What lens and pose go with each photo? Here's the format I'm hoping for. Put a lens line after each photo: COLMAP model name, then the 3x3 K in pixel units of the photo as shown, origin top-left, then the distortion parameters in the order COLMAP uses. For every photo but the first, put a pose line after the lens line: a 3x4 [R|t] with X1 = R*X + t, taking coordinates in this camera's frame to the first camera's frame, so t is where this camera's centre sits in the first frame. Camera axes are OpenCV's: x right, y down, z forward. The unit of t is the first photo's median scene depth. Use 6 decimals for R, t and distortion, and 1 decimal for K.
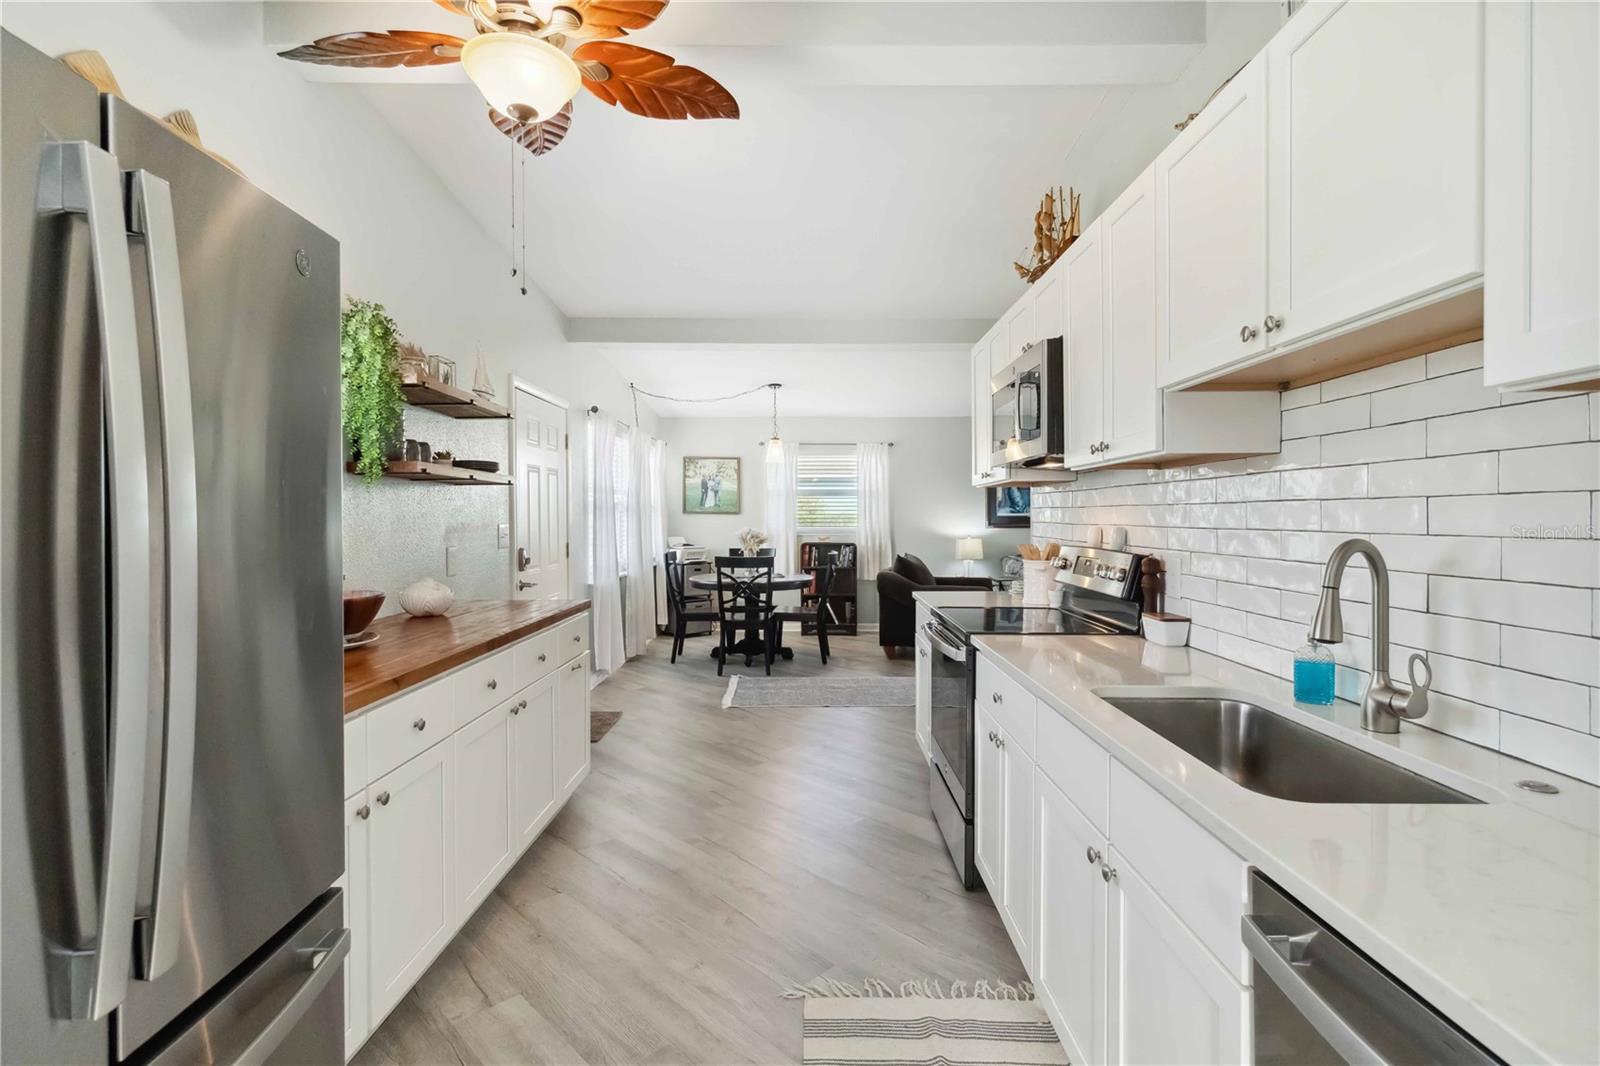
lens RADIAL K [[750.2, 0, 798.7], [0, 750.2, 524.1], [0, 0, 1]] dist [0.003111, 0.000187]
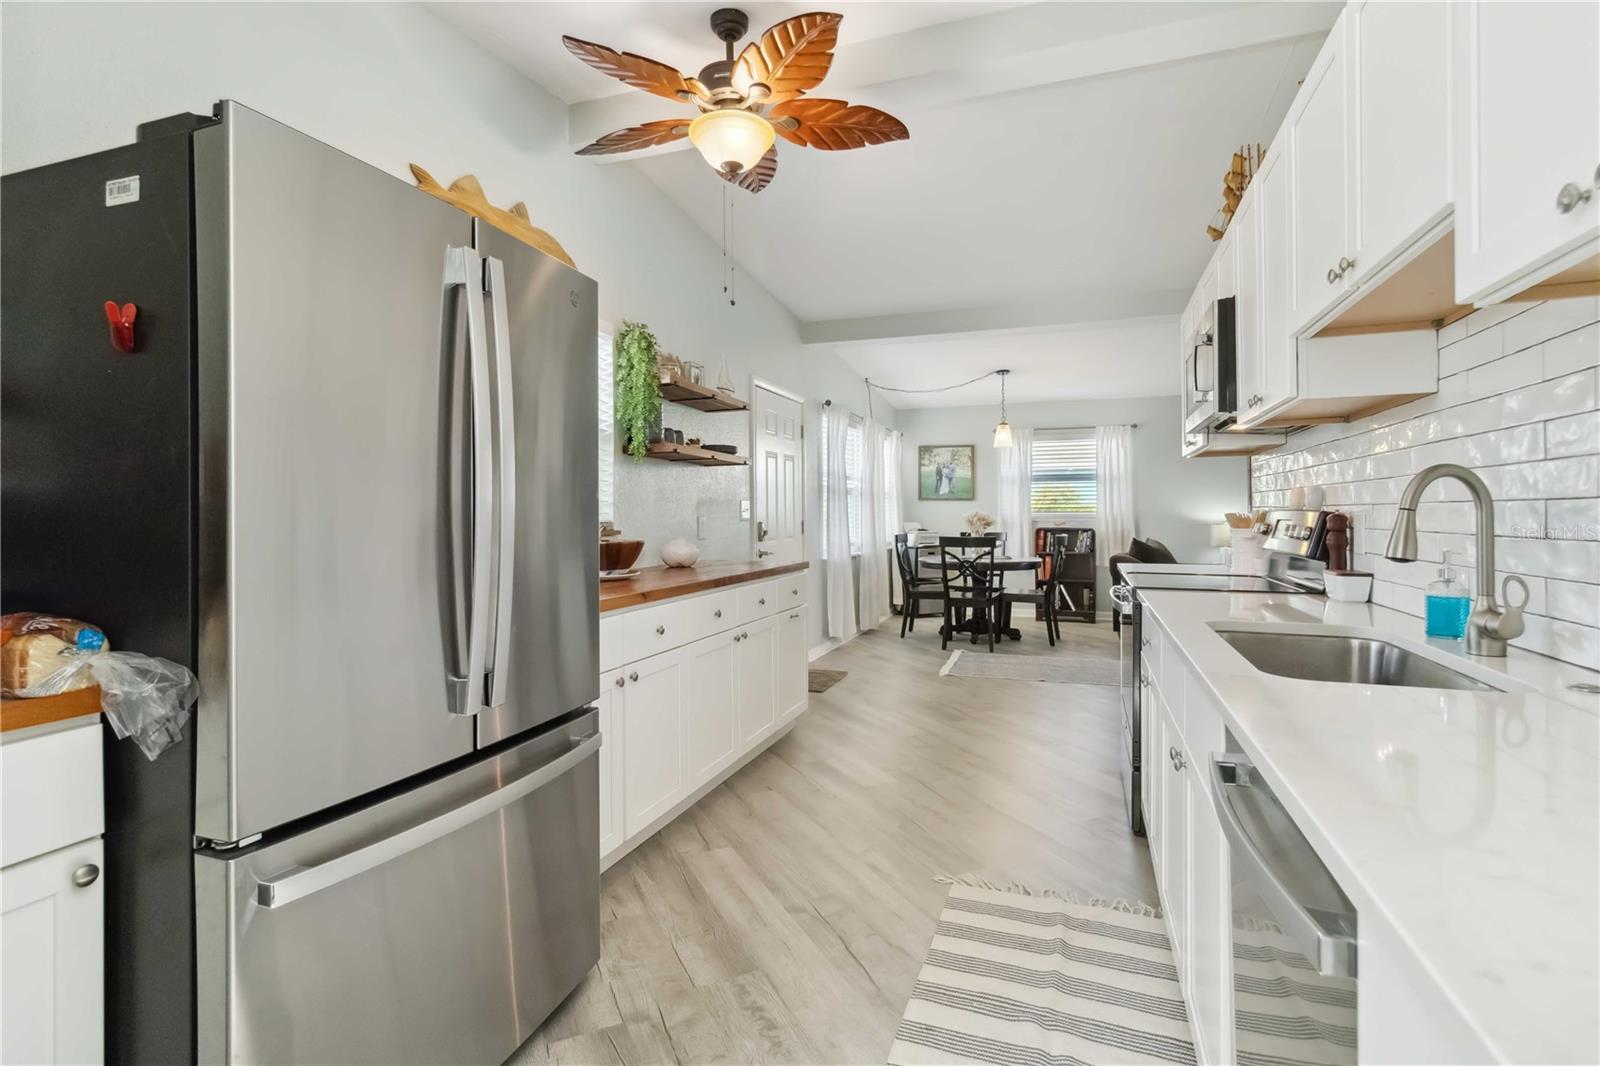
lens RADIAL K [[746.5, 0, 799.2], [0, 746.5, 513.1], [0, 0, 1]] dist [0.000695, 0.000837]
pose [[0.942491, -0.003948, -0.334209, 0.129846], [0.000567, 0.999948, -0.010211, 0.050307], [0.334232, 0.009434, 0.942444, -0.133407]]
